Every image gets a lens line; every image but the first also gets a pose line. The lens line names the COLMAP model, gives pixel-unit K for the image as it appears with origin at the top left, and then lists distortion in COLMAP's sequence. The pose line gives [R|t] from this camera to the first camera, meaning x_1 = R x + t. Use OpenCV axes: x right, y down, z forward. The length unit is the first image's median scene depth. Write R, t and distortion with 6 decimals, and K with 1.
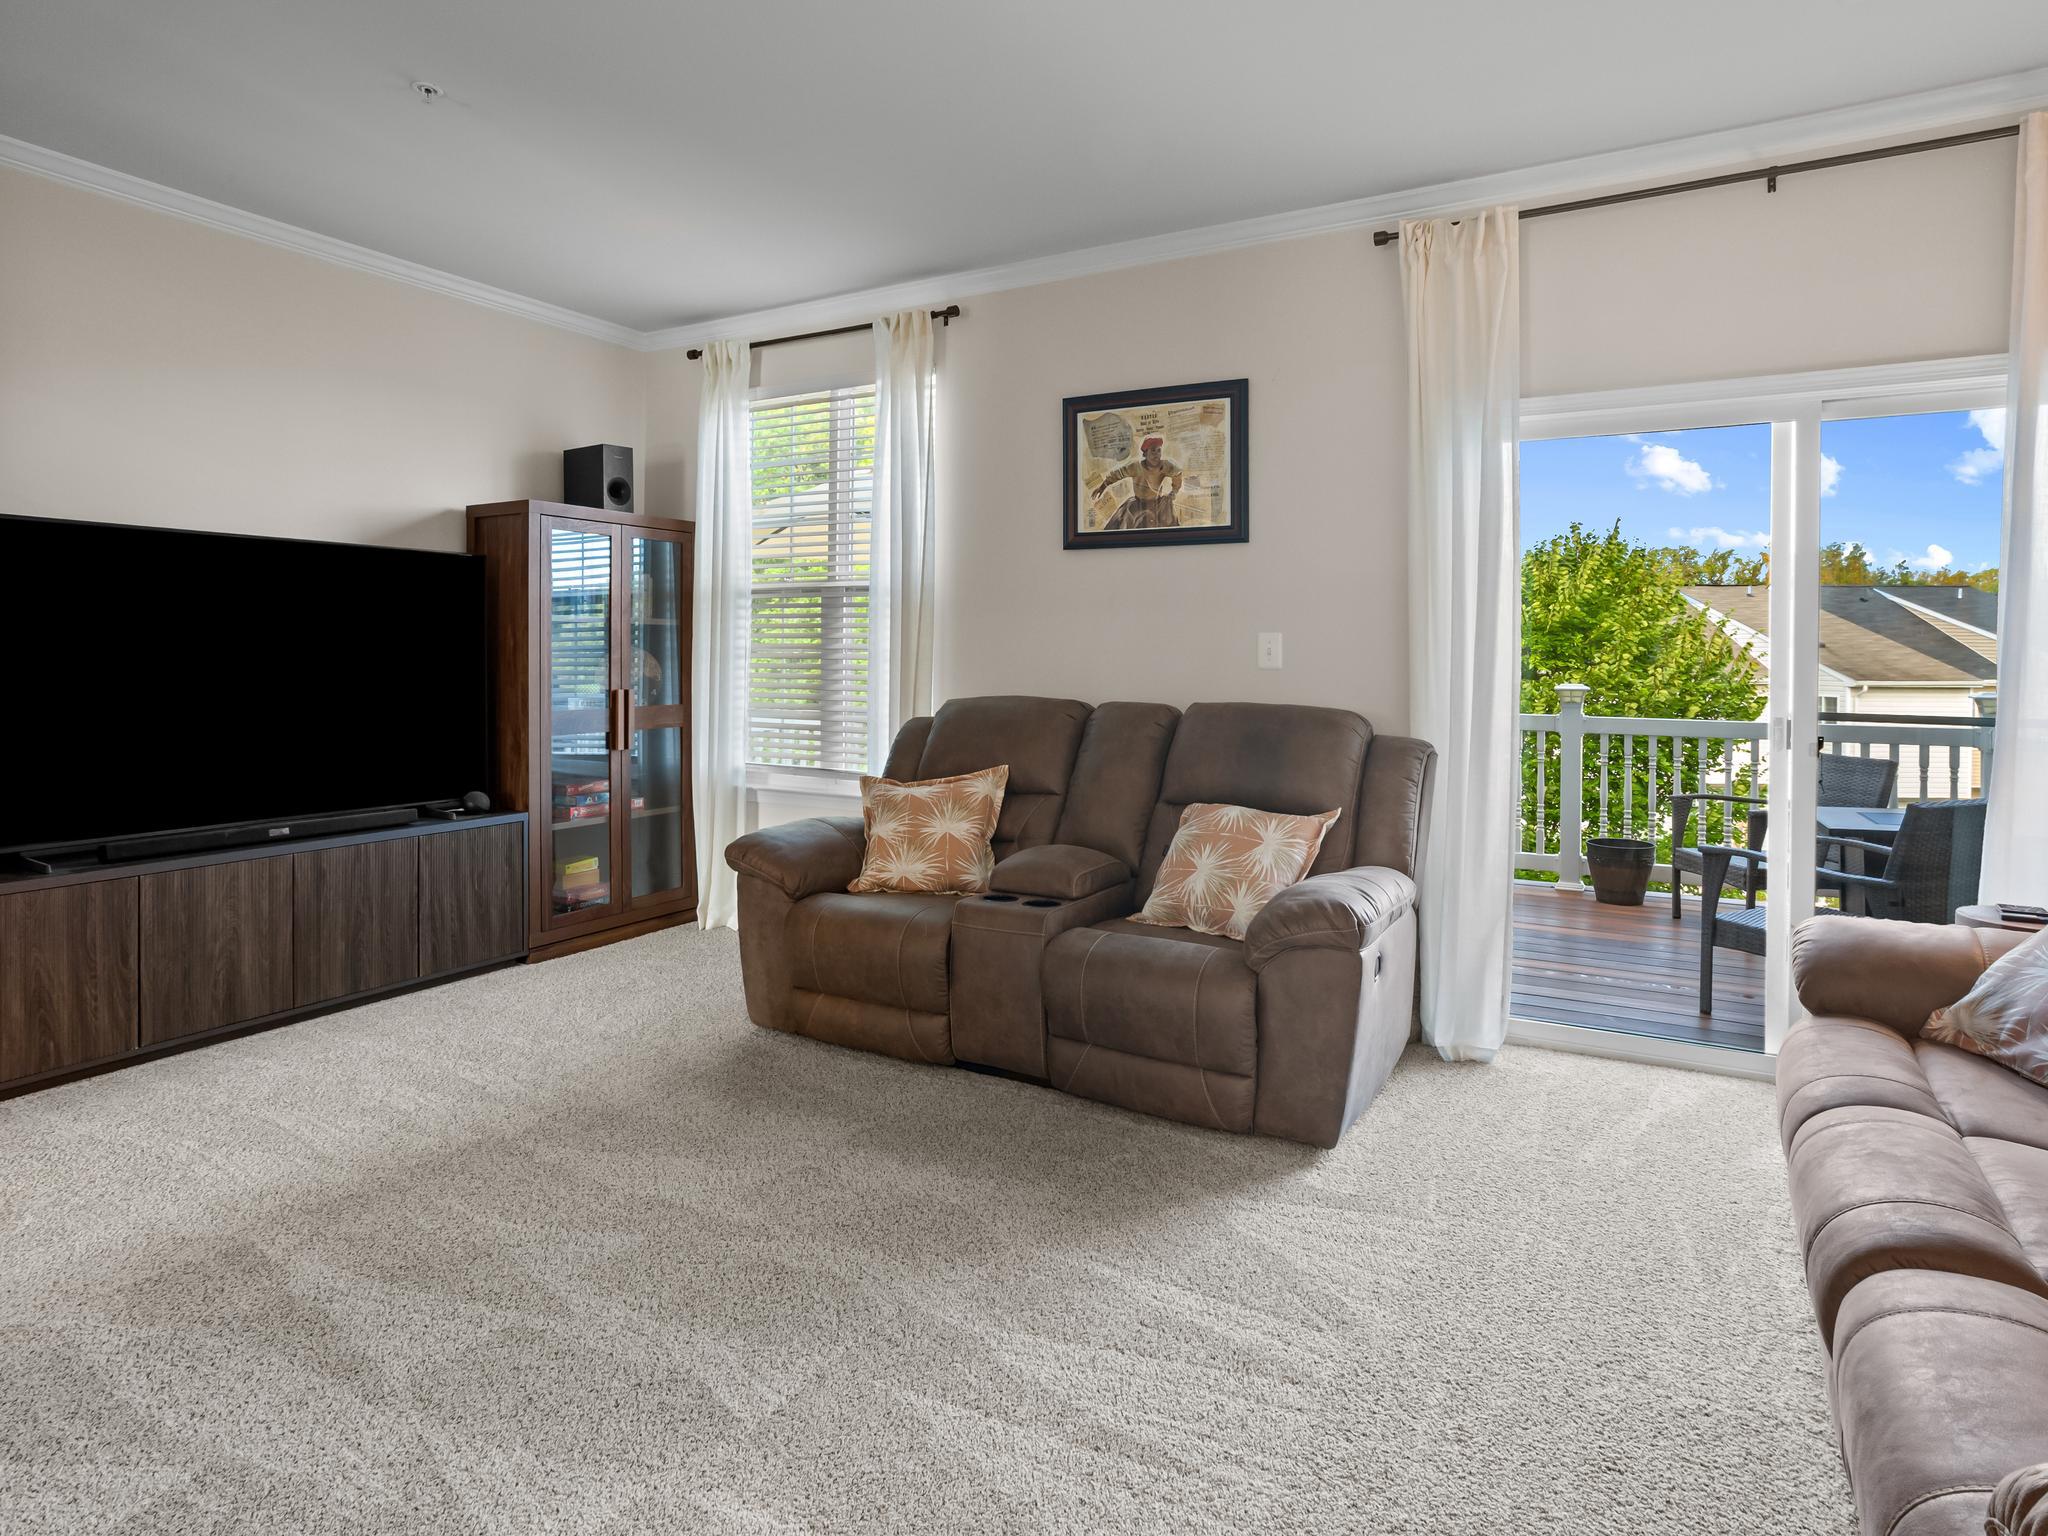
lens RADIAL K [[1158.9, 0, 1031.5], [0, 1158.9, 661.0], [0, 0, 1]] dist [-0.043542, 0.030807]
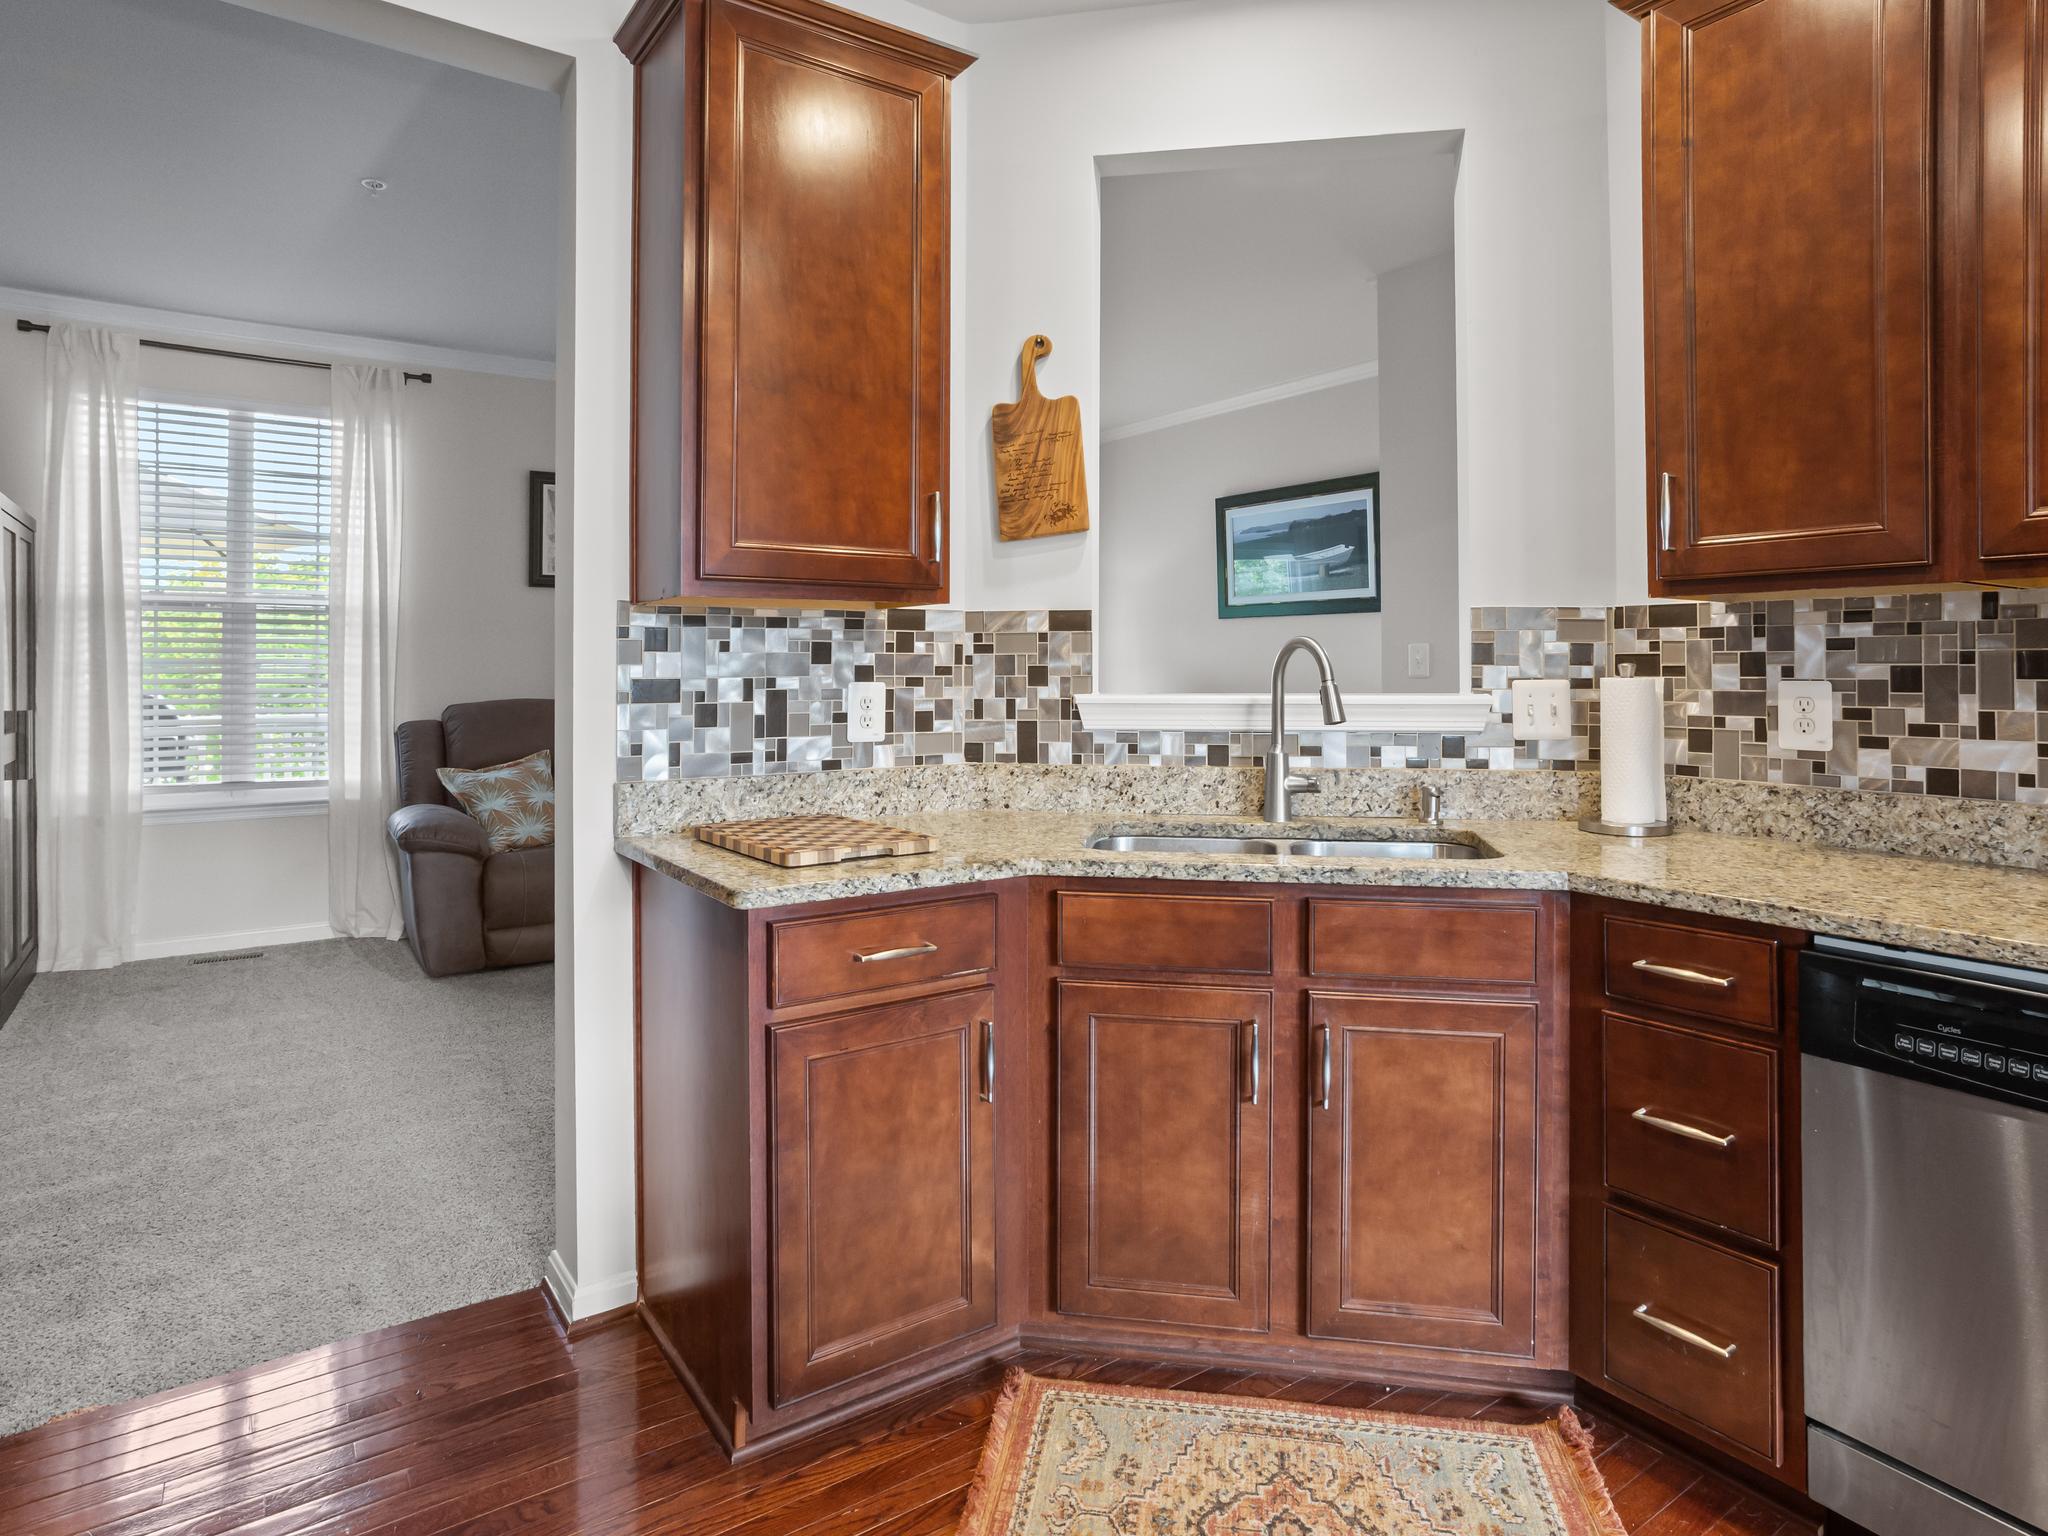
lens RADIAL K [[1160.1, 0, 1025.4], [0, 1160.1, 663.4], [0, 0, 1]] dist [-0.046811, 0.030551]
pose [[0.440960, -0.006372, 0.897504, -0.970297], [0.012748, 0.999918, 0.000836, -0.002834], [-0.897436, 0.011073, 0.441005, -0.083818]]
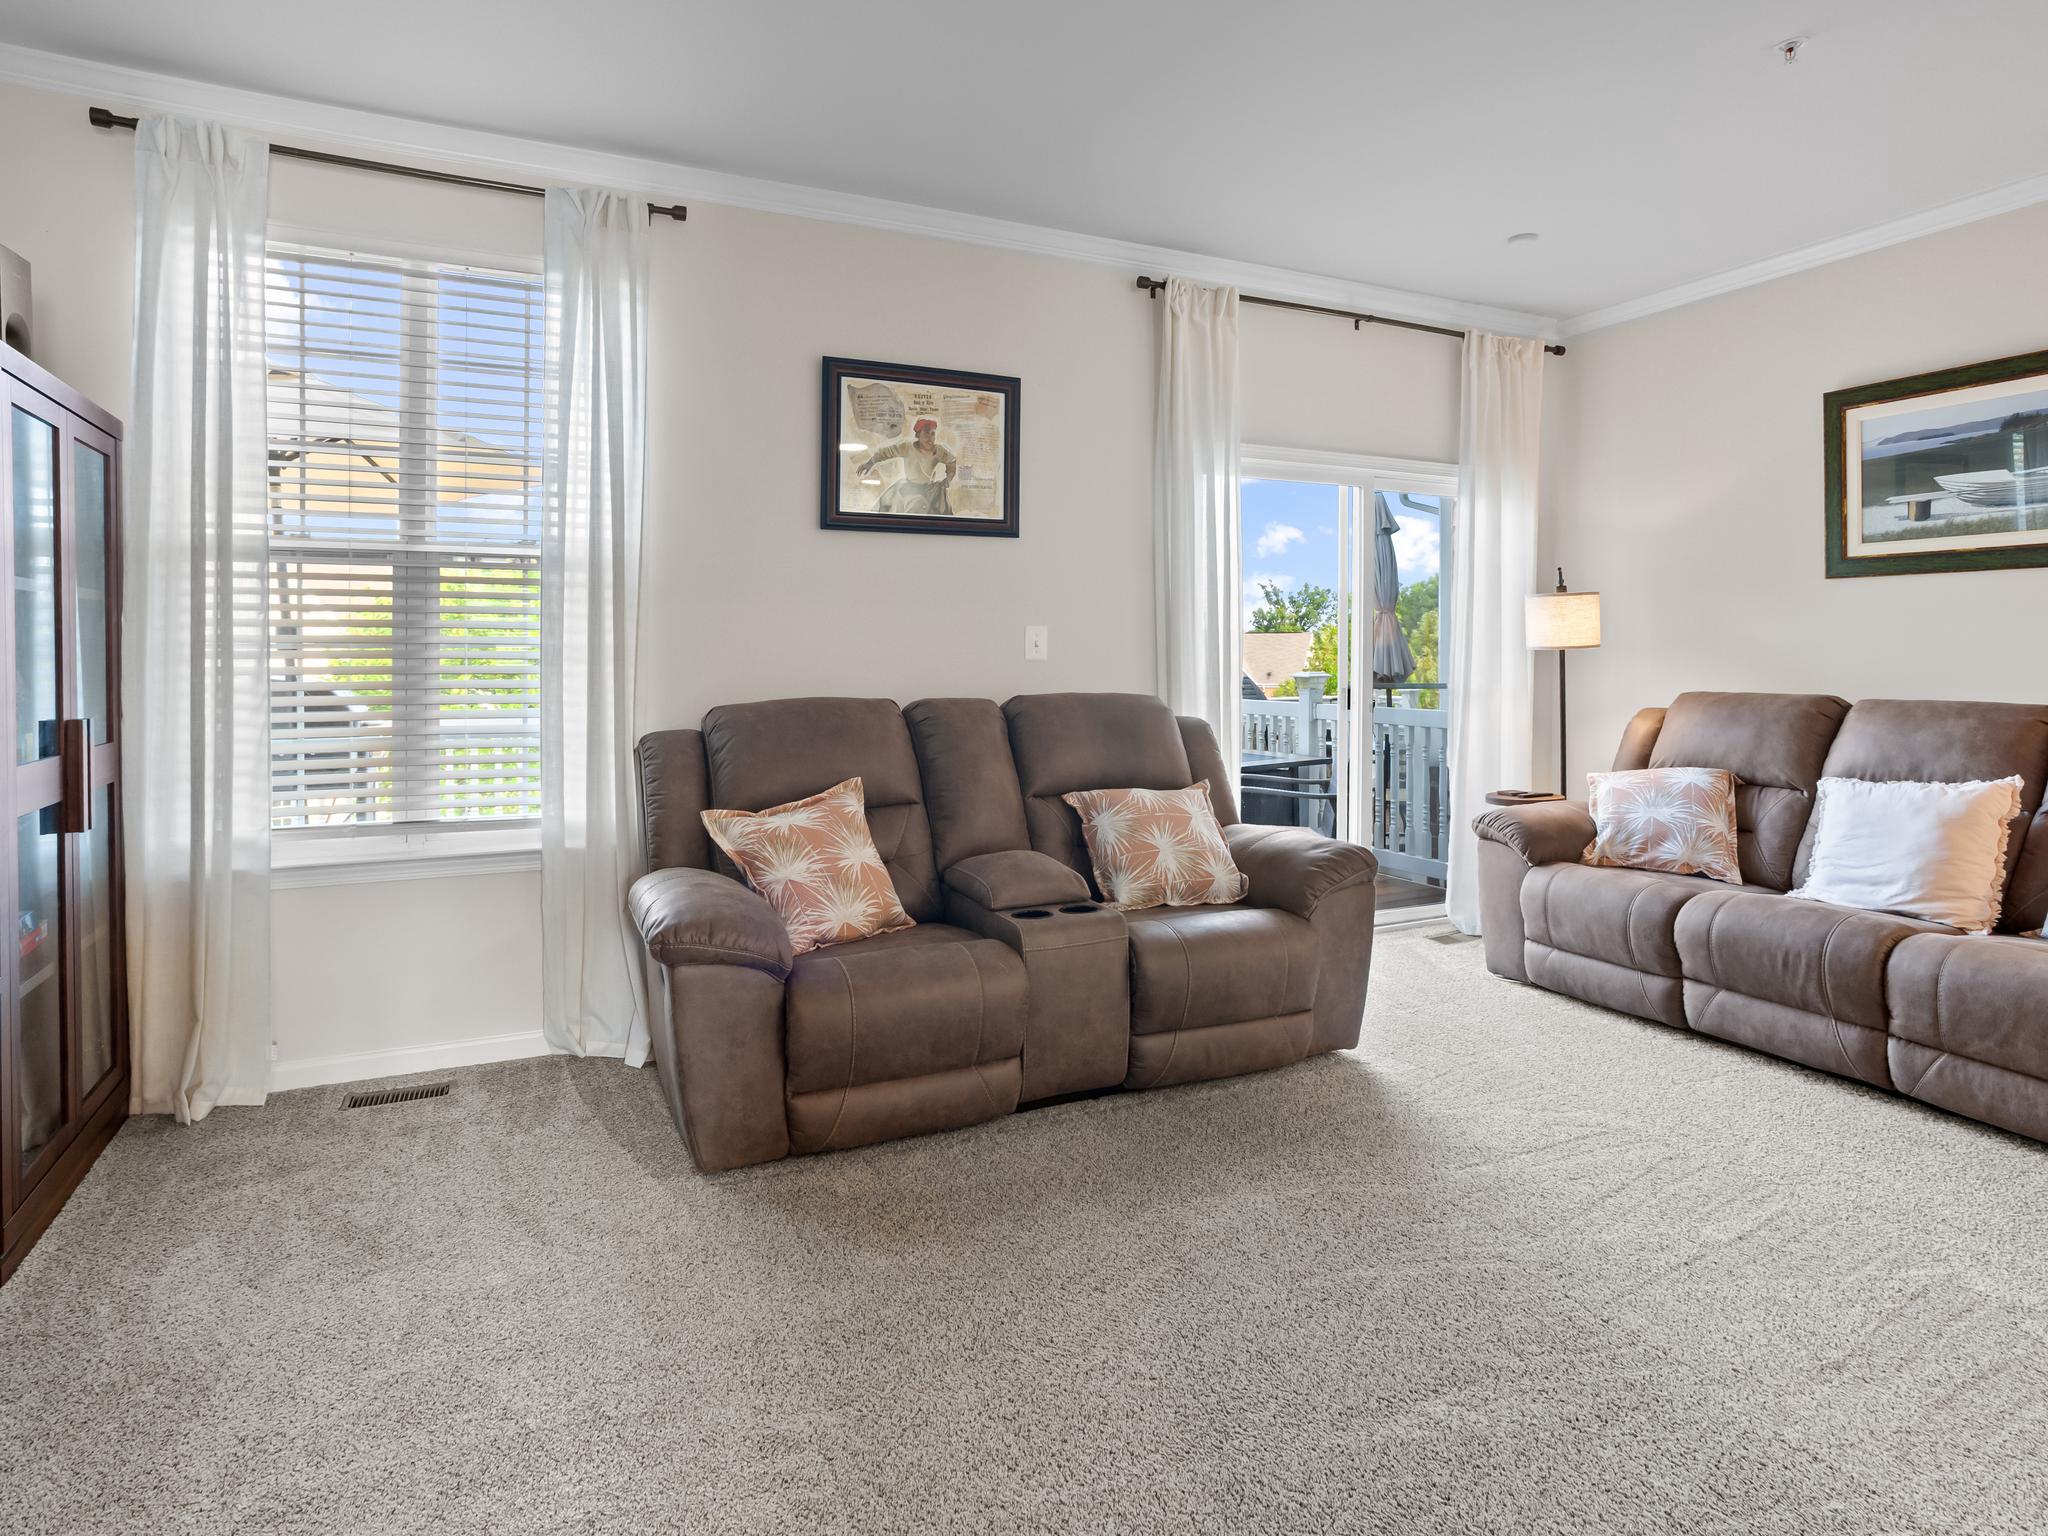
lens RADIAL K [[1158.9, 0, 1031.5], [0, 1158.9, 661.0], [0, 0, 1]] dist [-0.043542, 0.030807]
pose [[0.569398, -0.015355, 0.821919, -0.653650], [0.009973, 0.999881, 0.011771, -0.005294], [-0.822002, 0.001495, 0.569483, 0.404557]]
